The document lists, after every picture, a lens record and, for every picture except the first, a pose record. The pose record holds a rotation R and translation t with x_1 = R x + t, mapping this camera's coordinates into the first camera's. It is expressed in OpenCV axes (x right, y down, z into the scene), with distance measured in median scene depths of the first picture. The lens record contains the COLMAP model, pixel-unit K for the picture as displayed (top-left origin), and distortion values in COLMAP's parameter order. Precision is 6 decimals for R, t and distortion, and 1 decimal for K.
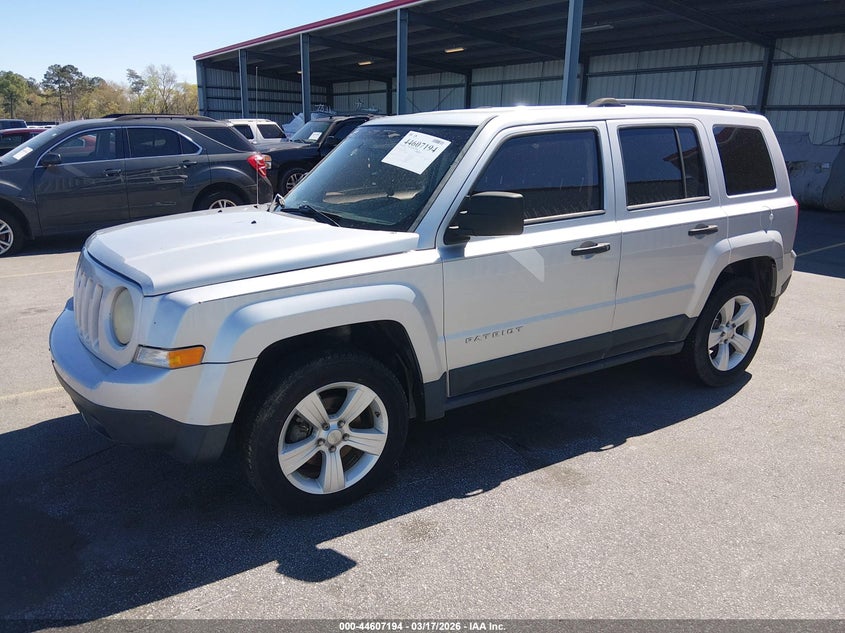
lens RADIAL K [[667.2, 0, 418.5], [0, 667.2, 311.5], [0, 0, 1]] dist [0.005955, -0.006559]
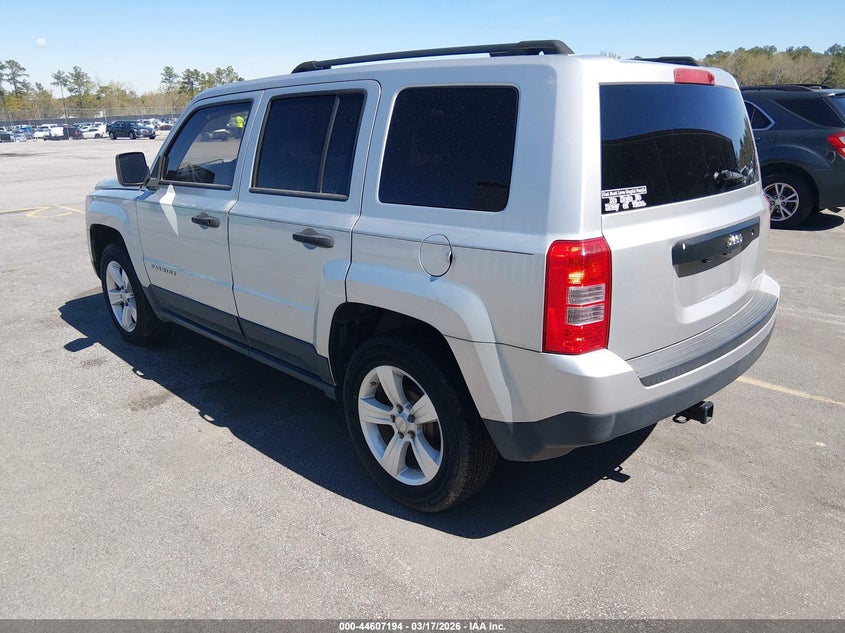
lens RADIAL K [[667.2, 0, 425.5], [0, 667.2, 316.3], [0, 0, 1]] dist [0.005955, -0.006559]
pose [[0.178531, 0.280067, -0.943233, 1.167231], [-0.237320, 0.942589, 0.234957, -0.244025], [0.954885, 0.181901, 0.234747, 0.966047]]
